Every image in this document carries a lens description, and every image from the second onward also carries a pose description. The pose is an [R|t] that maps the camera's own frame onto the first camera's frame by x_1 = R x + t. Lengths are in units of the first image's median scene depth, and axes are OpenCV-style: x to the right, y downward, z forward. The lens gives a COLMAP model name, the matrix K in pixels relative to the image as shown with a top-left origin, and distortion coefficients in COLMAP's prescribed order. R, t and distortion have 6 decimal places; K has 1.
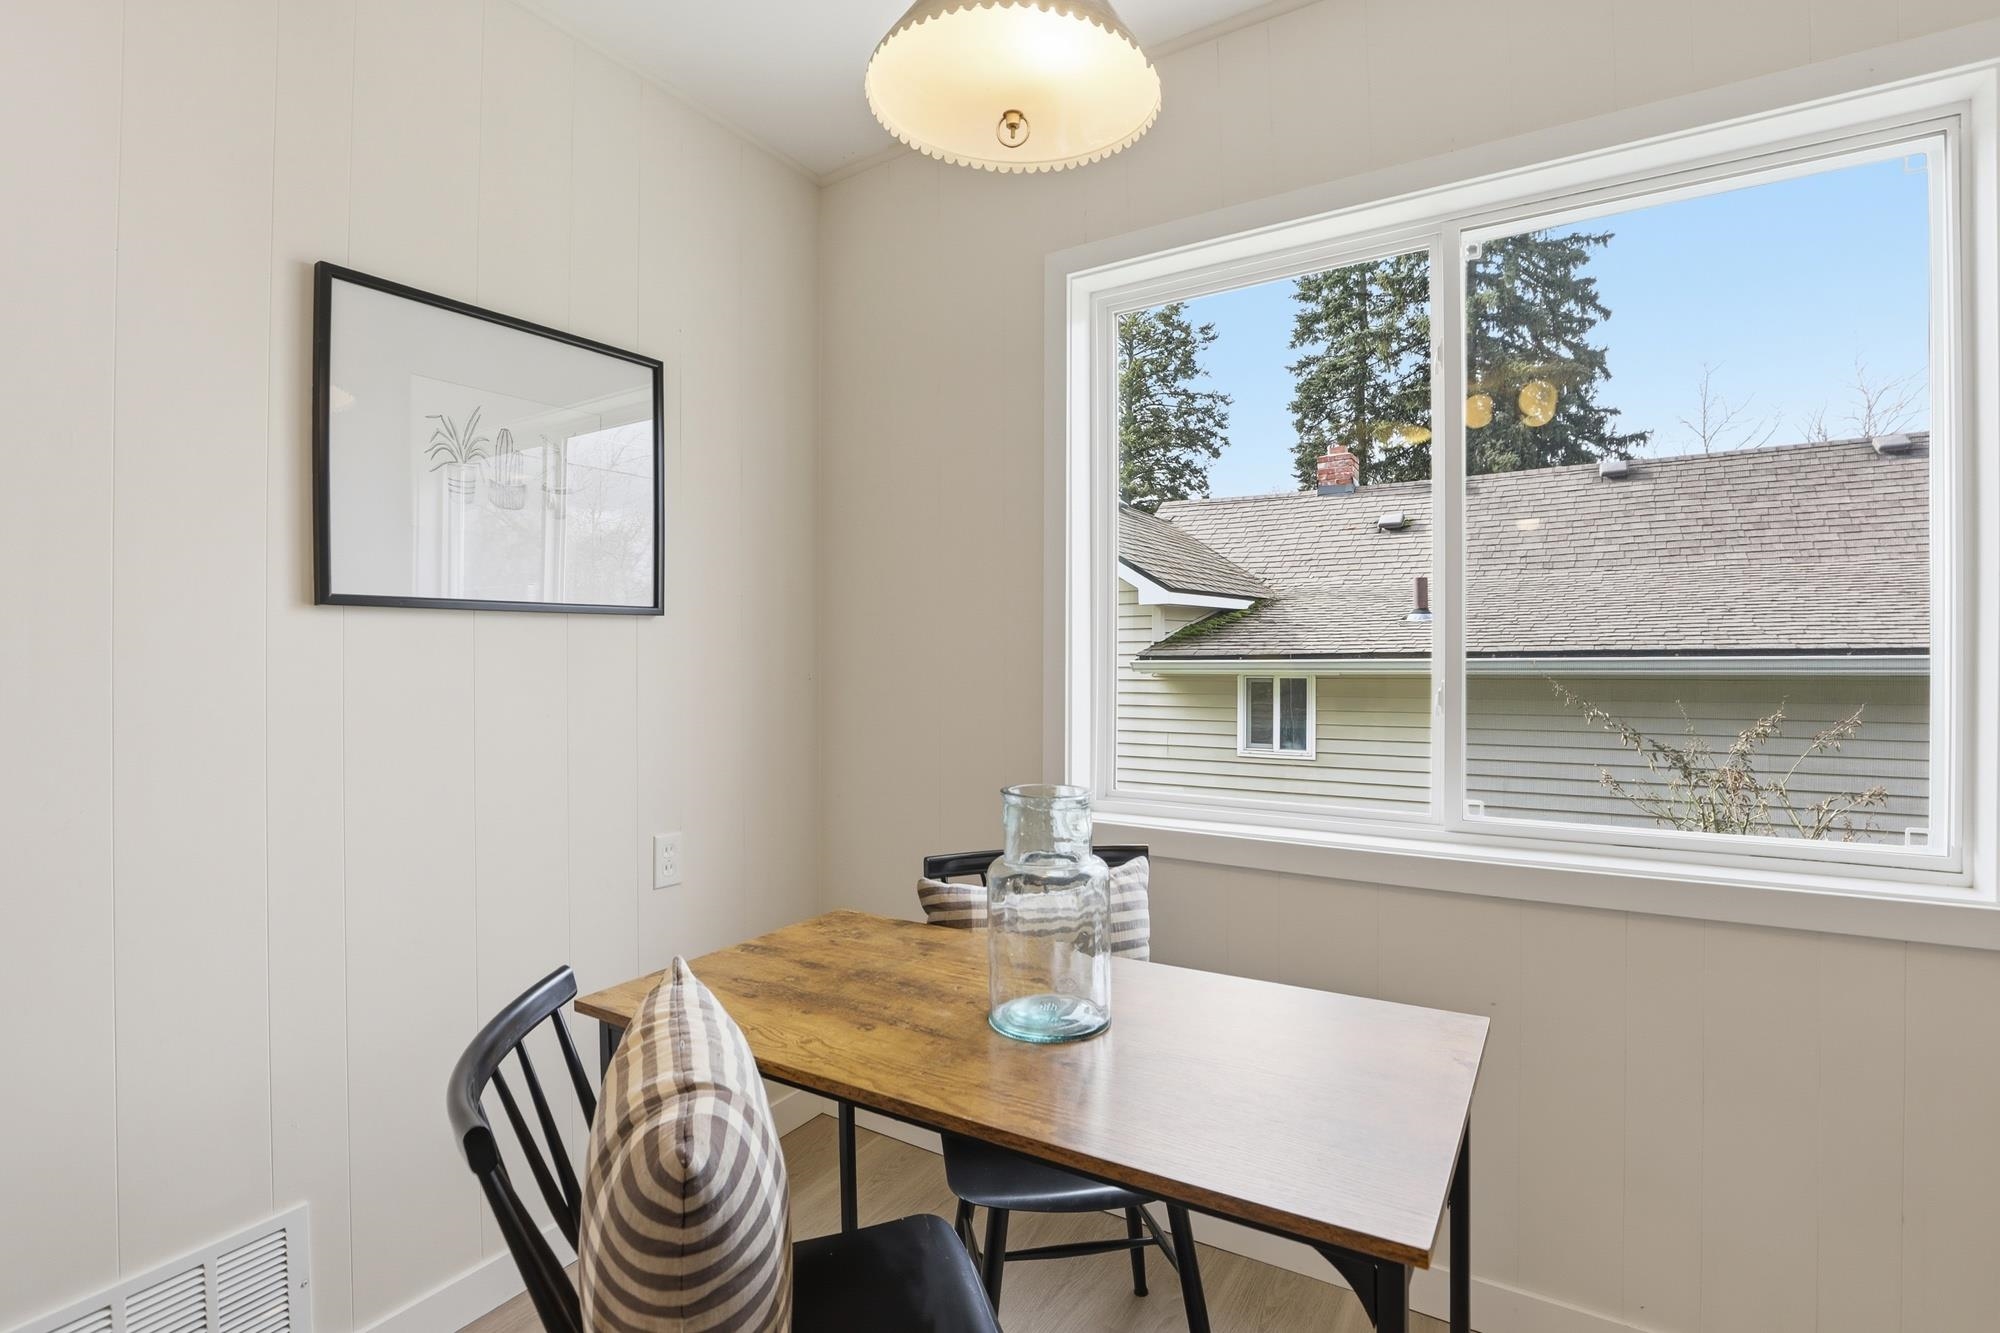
lens RADIAL K [[924.6, 0, 1007.6], [0, 924.6, 662.8], [0, 0, 1]] dist [-0.035354, 0.001366]
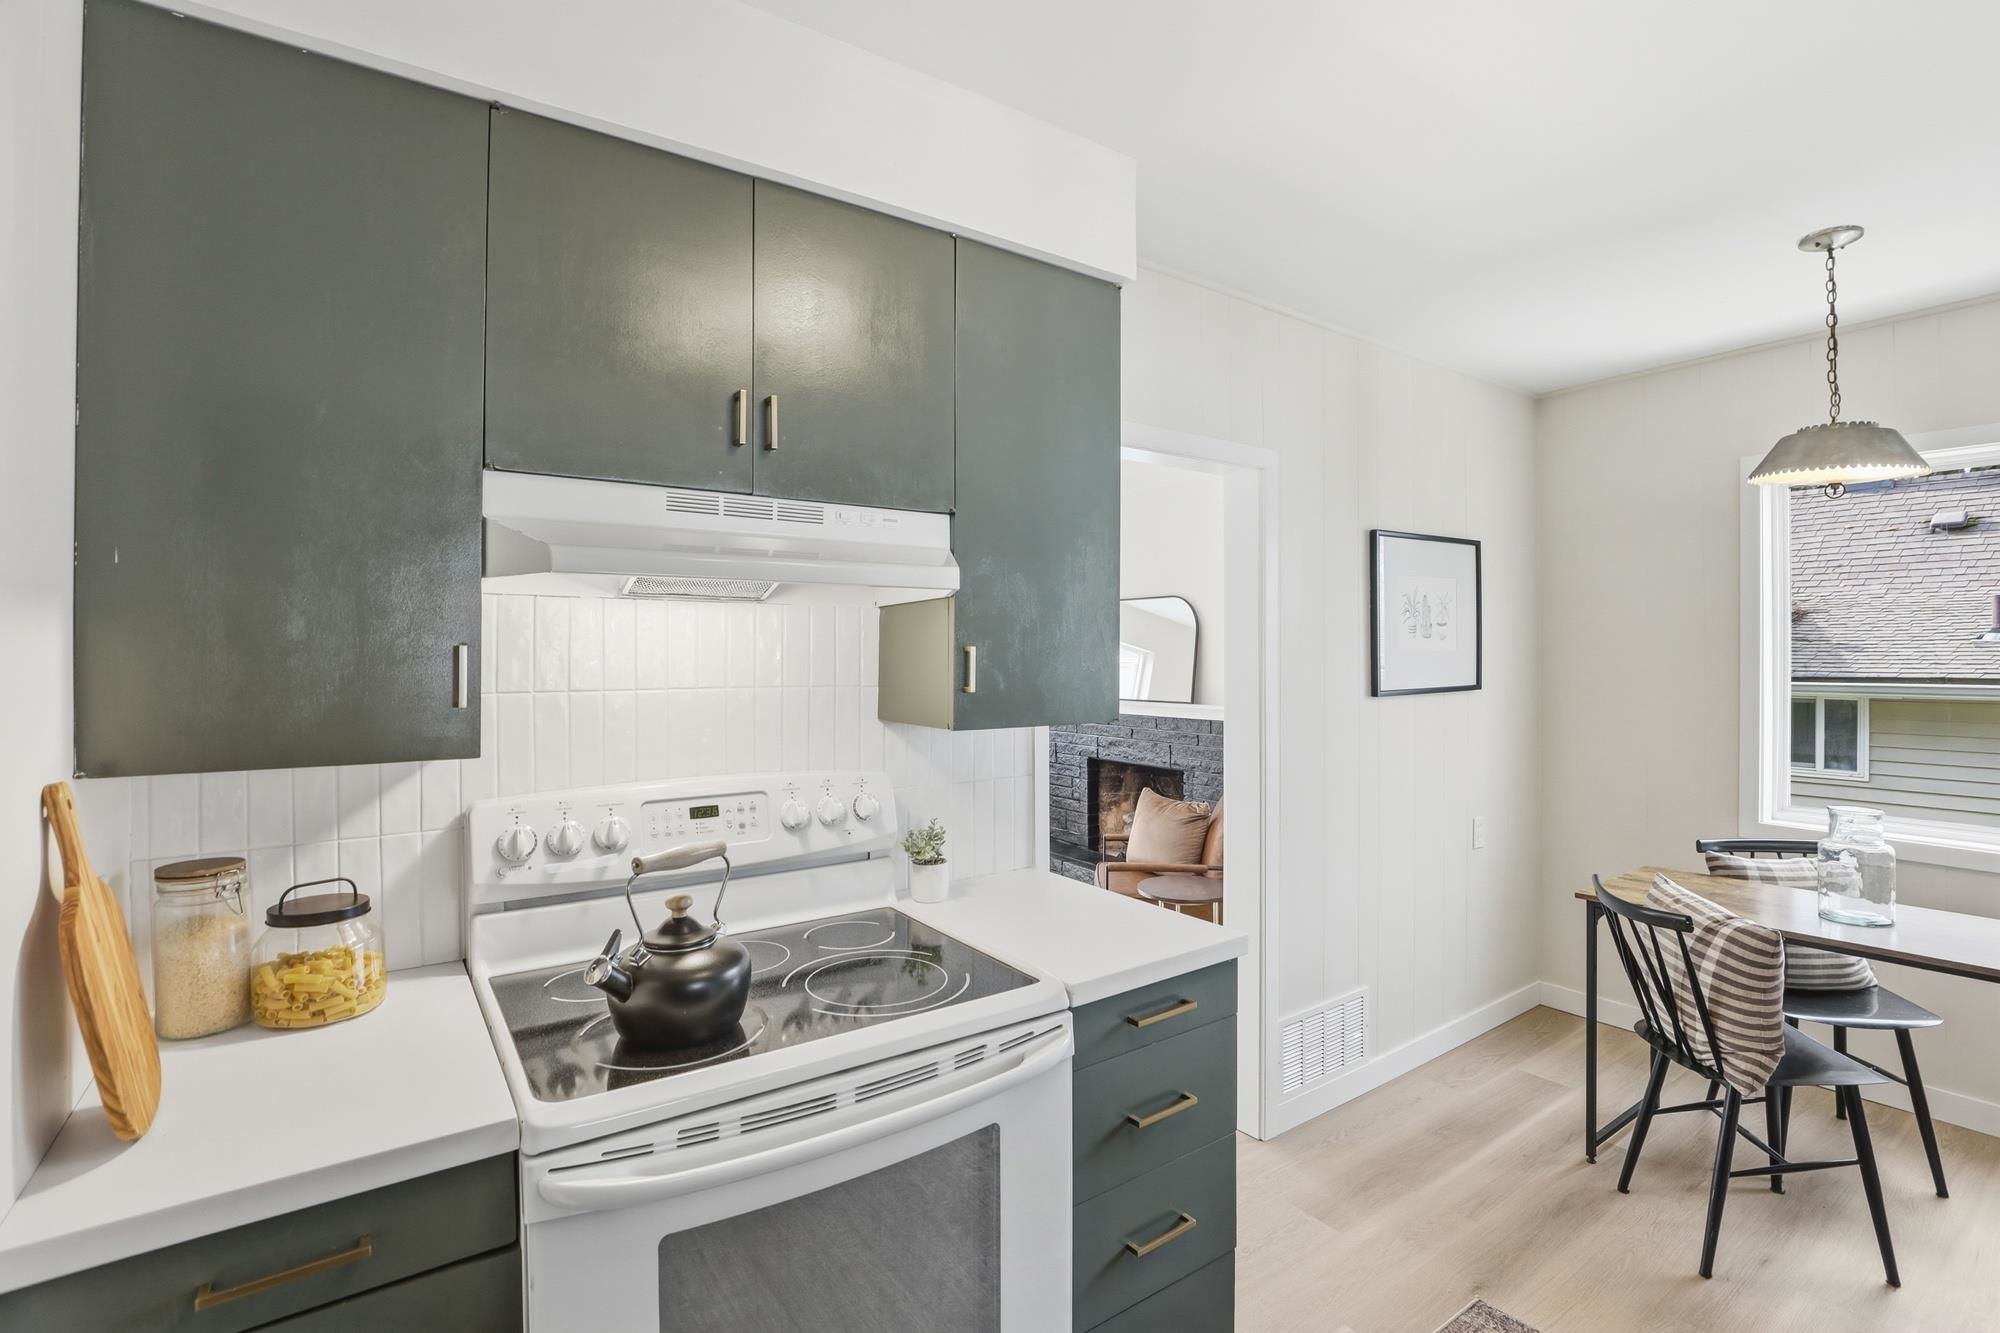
lens RADIAL K [[924.6, 0, 994.1], [0, 924.6, 660.2], [0, 0, 1]] dist [-0.035354, 0.001366]
pose [[0.919459, 0.005725, -0.393145, -0.163240], [-0.001478, 0.999937, 0.011104, -0.037670], [0.393183, -0.009629, 0.919410, -0.279293]]
